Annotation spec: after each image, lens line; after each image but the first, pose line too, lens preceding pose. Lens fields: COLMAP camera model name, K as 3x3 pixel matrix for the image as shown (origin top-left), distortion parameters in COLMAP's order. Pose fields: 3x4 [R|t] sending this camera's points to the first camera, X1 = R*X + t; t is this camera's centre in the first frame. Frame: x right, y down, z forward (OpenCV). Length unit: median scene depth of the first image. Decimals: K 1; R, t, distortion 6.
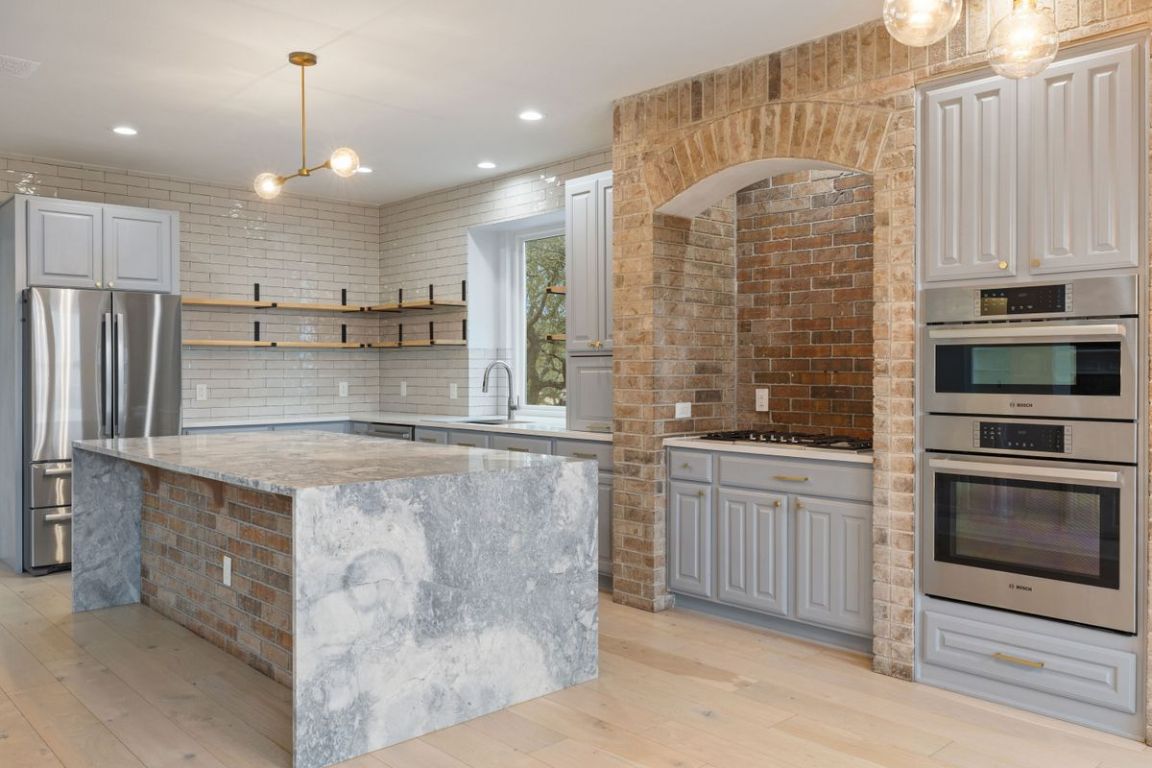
lens RADIAL K [[893.1, 0, 573.5], [0, 893.1, 372.8], [0, 0, 1]] dist [0.001108, 0.005067]
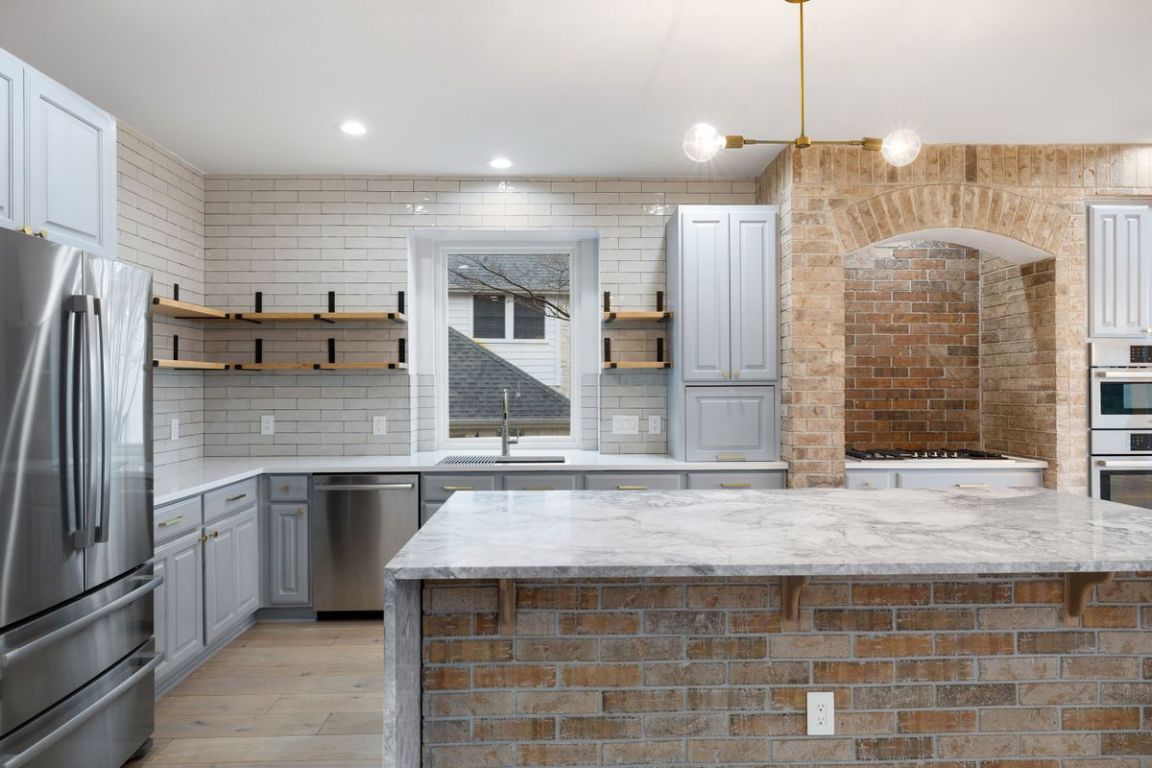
lens RADIAL K [[713.1, 0, 574.7], [0, 713.1, 382.8], [0, 0, 1]] dist [-0.004746, 0.000413]
pose [[0.659498, 0.003747, 0.751697, -0.895486], [0.005236, 0.999940, -0.009578, -0.020097], [-0.751688, 0.010253, 0.659439, 0.774538]]
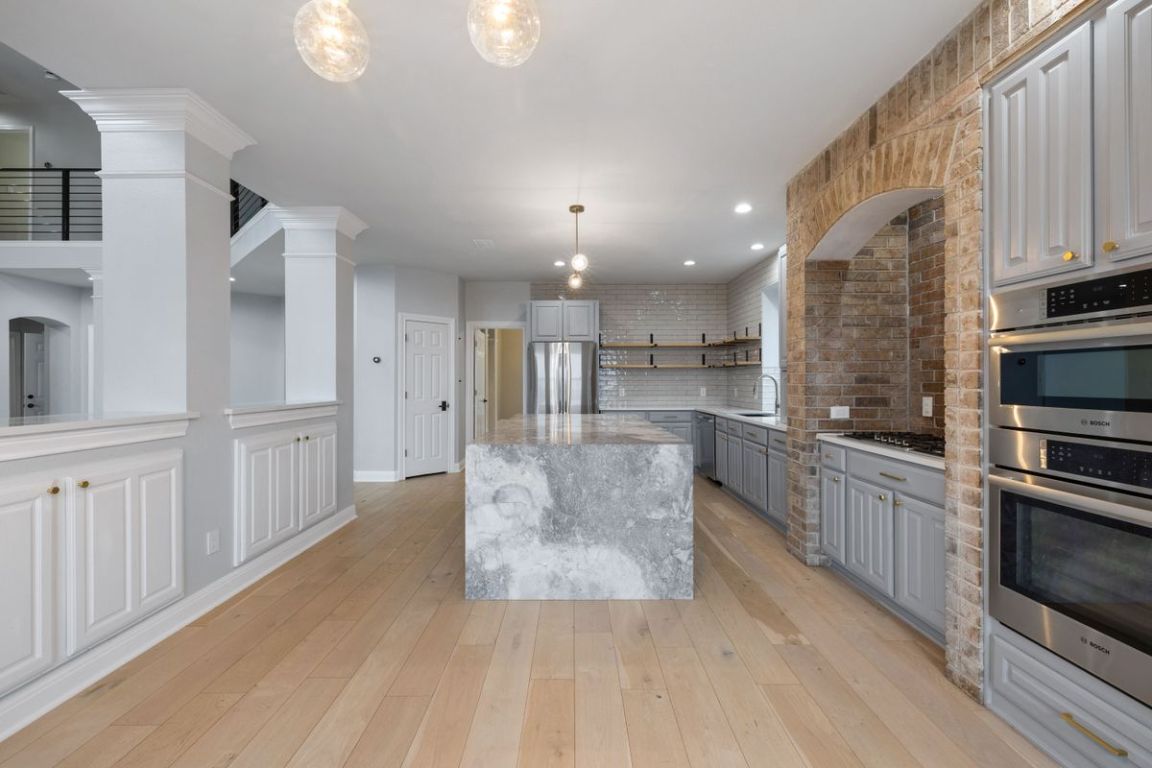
lens RADIAL K [[483.6, 0, 575.8], [0, 483.6, 379.6], [0, 0, 1]] dist [0.003611, -0.000179]
pose [[0.734359, -0.001710, -0.678760, 0.372150], [-0.002157, 0.999986, -0.004853, -0.000427], [0.678758, 0.005028, 0.734344, 0.286077]]
